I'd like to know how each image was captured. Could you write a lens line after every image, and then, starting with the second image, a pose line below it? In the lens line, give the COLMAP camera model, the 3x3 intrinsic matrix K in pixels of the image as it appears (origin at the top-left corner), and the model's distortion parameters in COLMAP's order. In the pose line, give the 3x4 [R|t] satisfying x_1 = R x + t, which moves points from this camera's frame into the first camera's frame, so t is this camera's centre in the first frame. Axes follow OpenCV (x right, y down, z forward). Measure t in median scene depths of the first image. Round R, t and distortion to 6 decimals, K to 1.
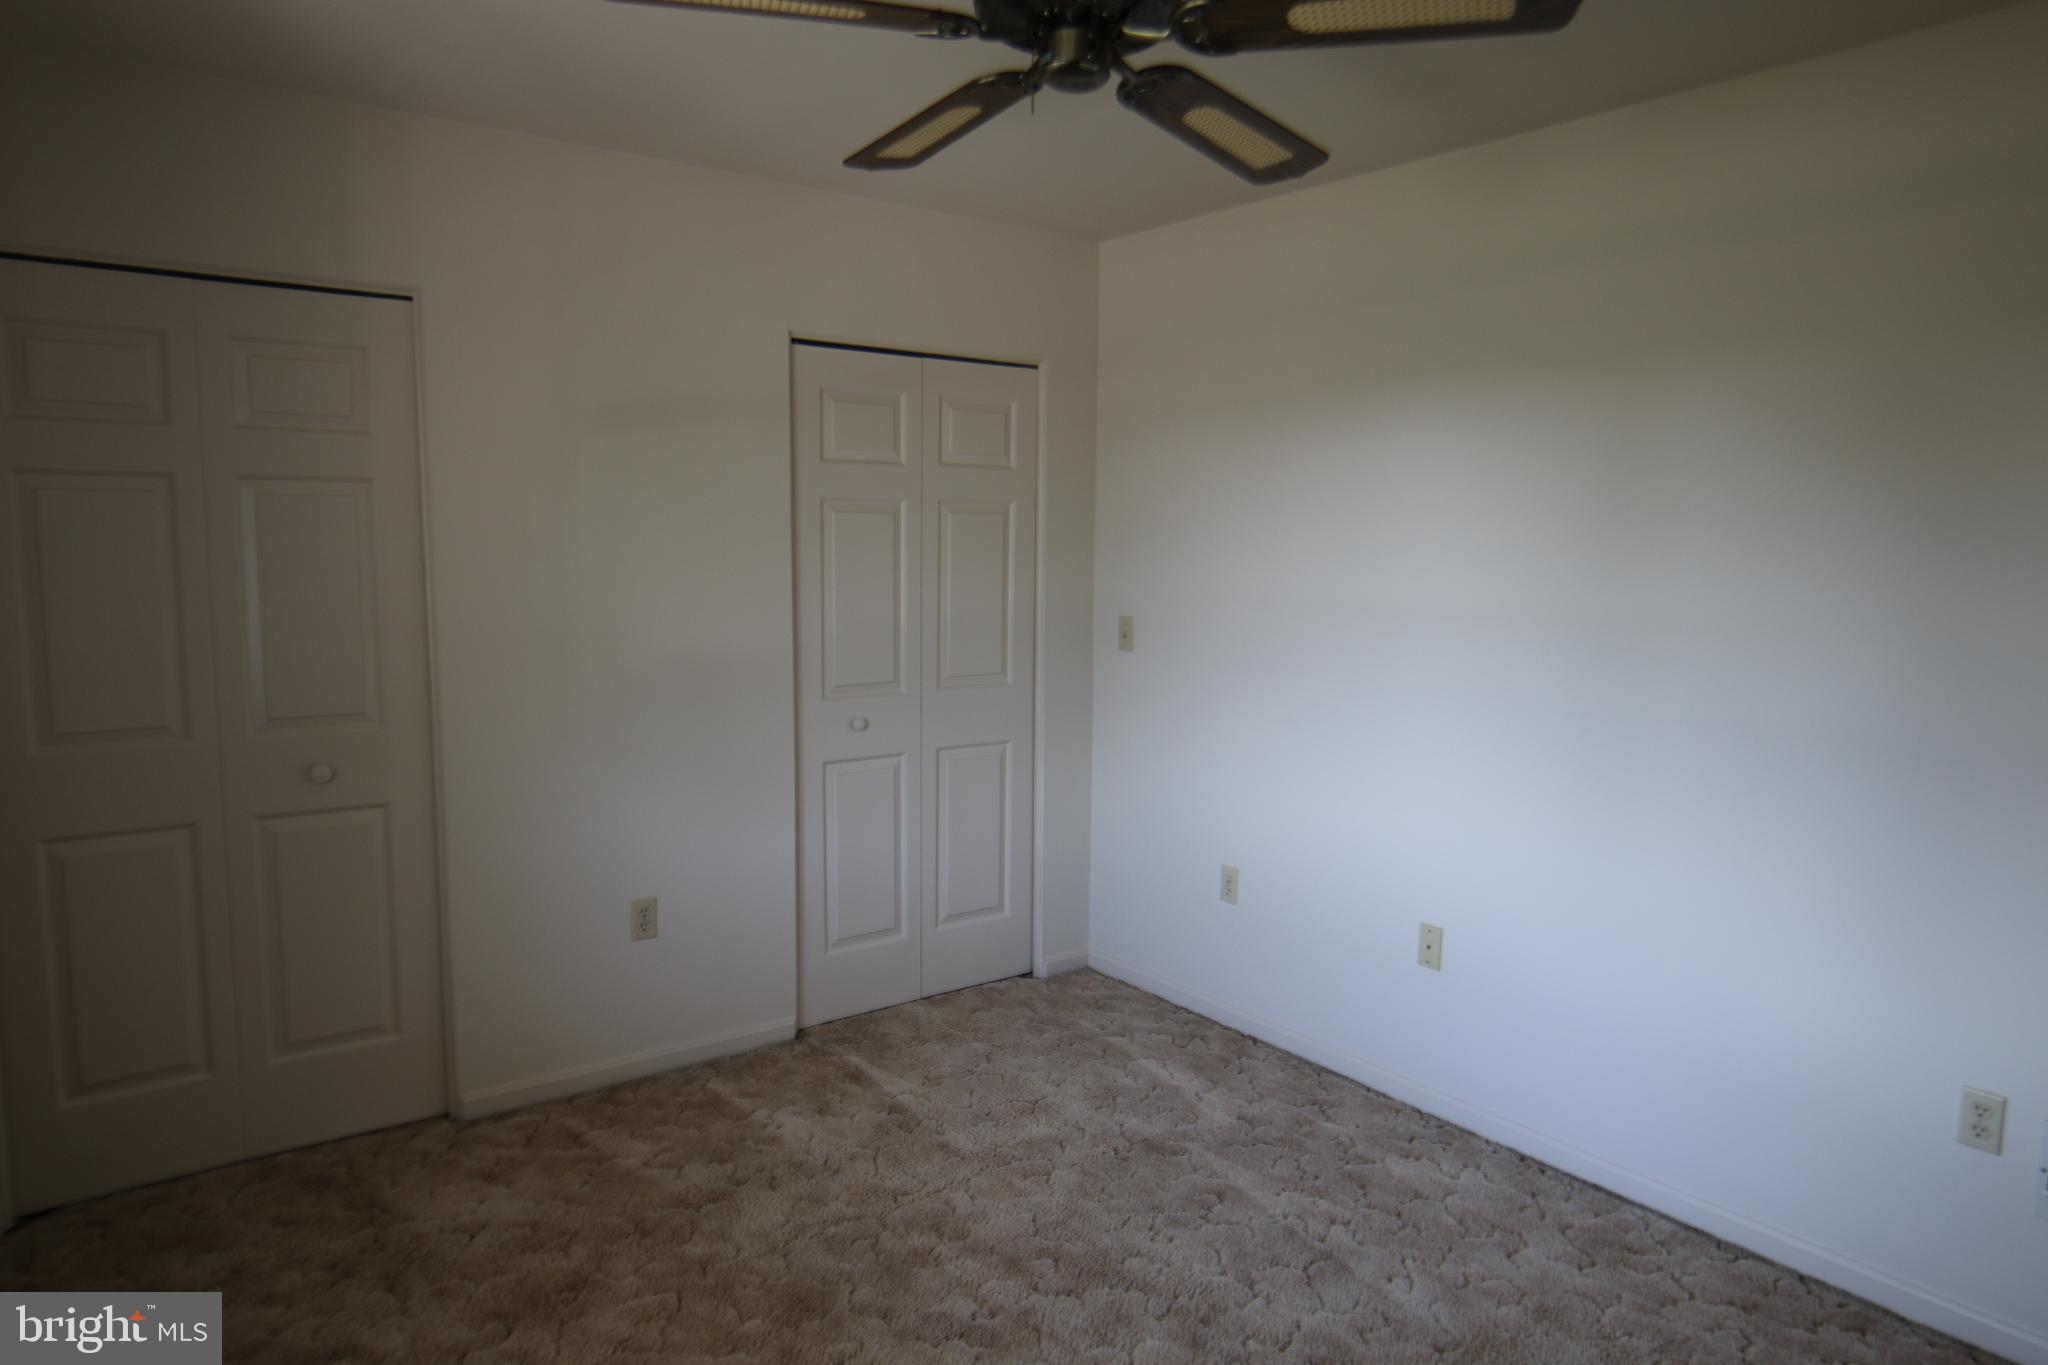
lens RADIAL K [[1290.8, 0, 1027.5], [0, 1290.8, 690.2], [0, 0, 1]] dist [-0.014356, 0.007000]
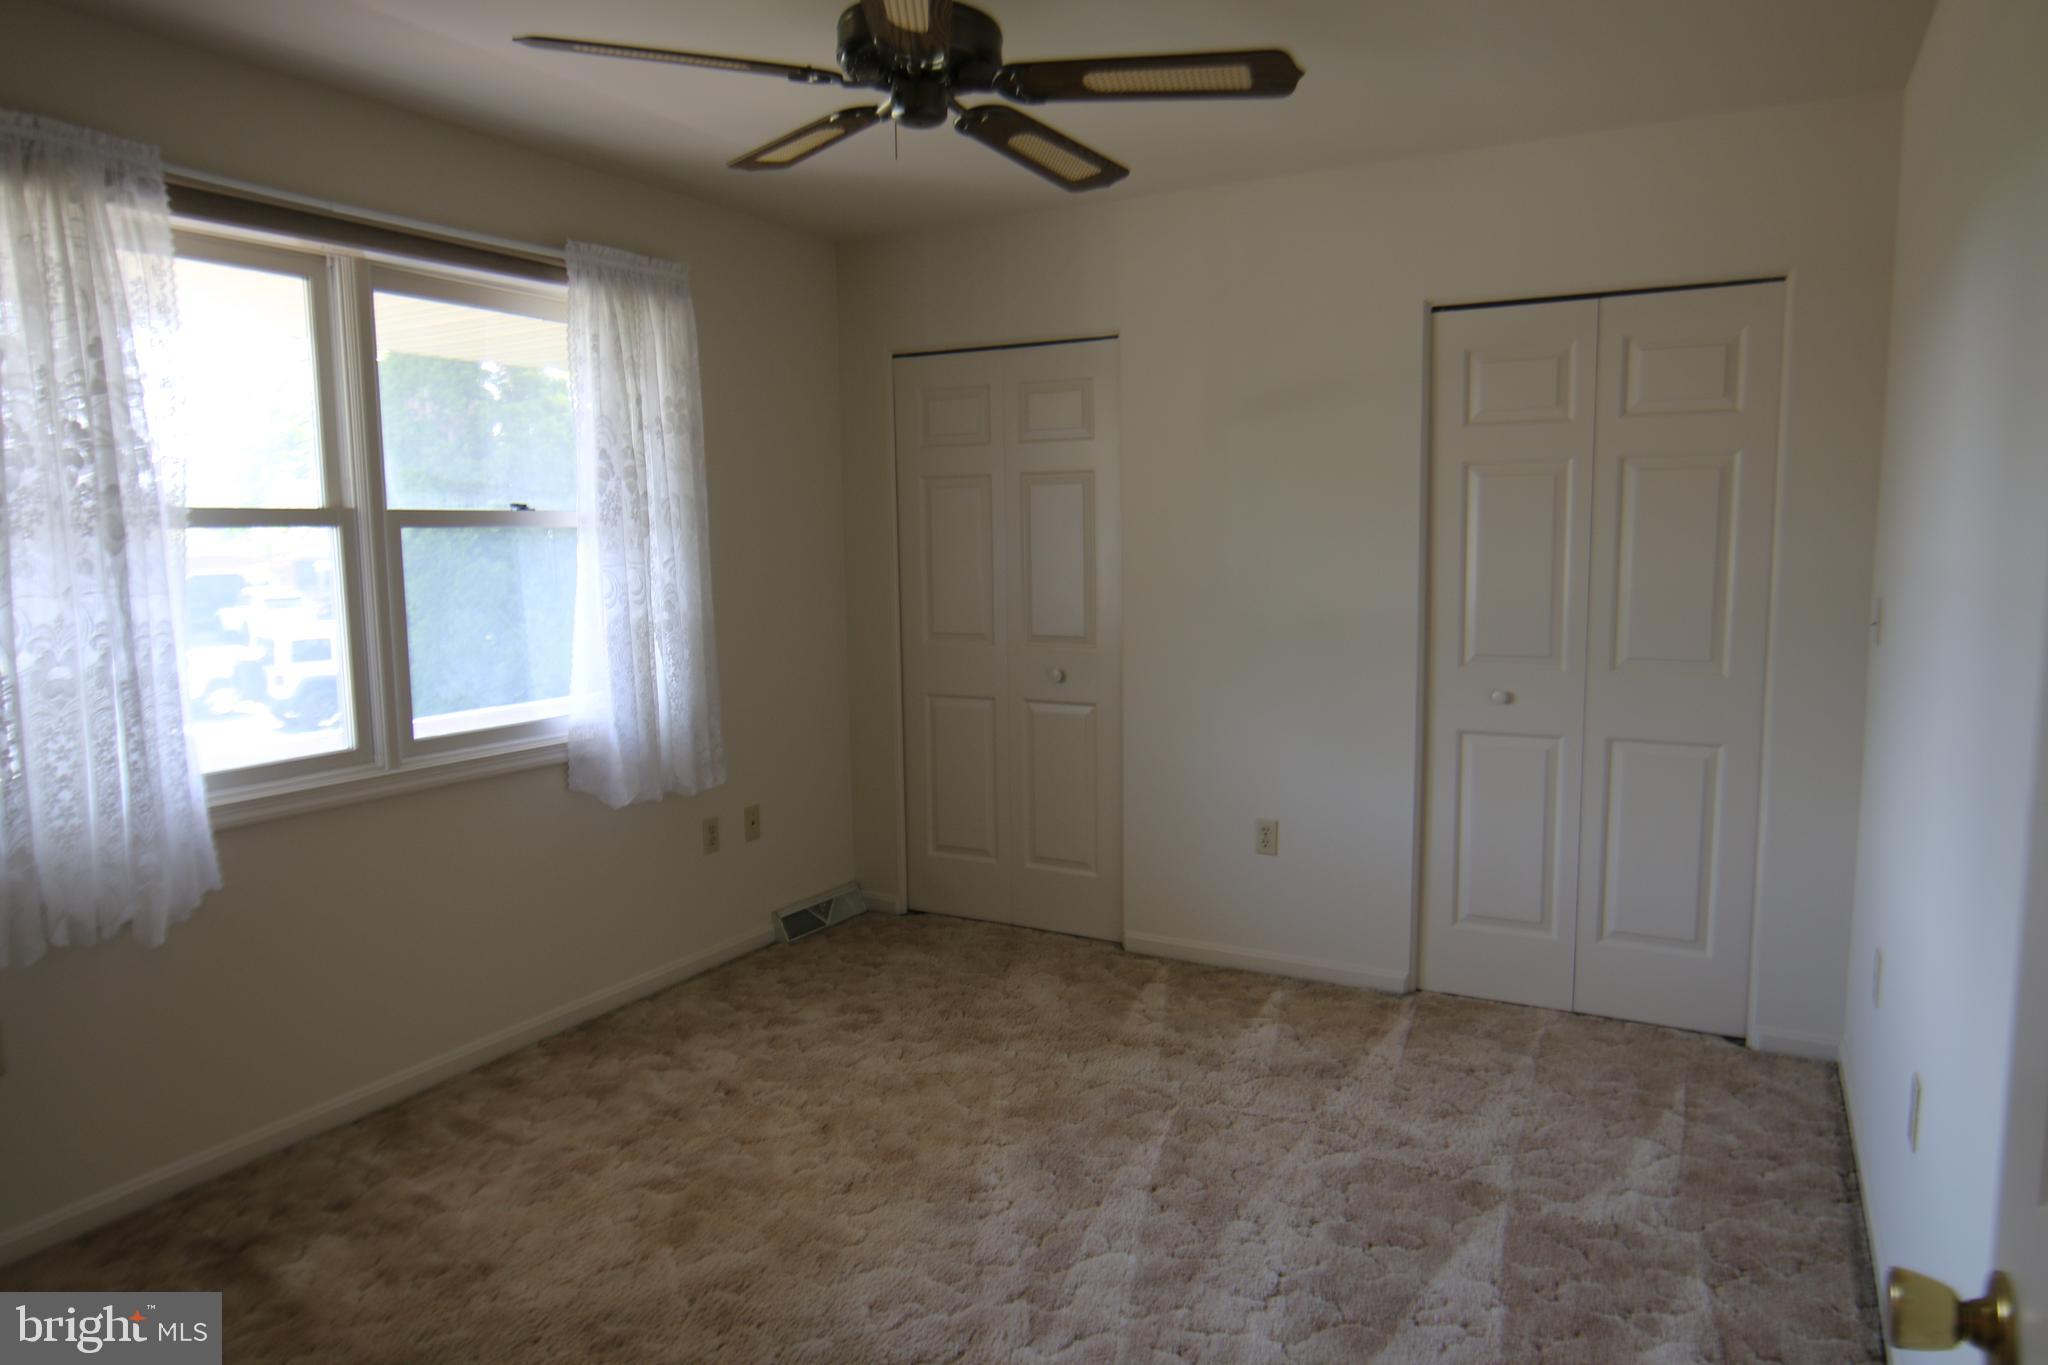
lens RADIAL K [[1290.8, 0, 1021.0], [0, 1290.8, 689.9], [0, 0, 1]] dist [-0.014356, 0.007000]
pose [[0.410170, 0.095683, -0.906976, 0.655425], [-0.094308, 0.993600, 0.062172, -0.005401], [0.907120, 0.060034, 0.416569, 0.309084]]
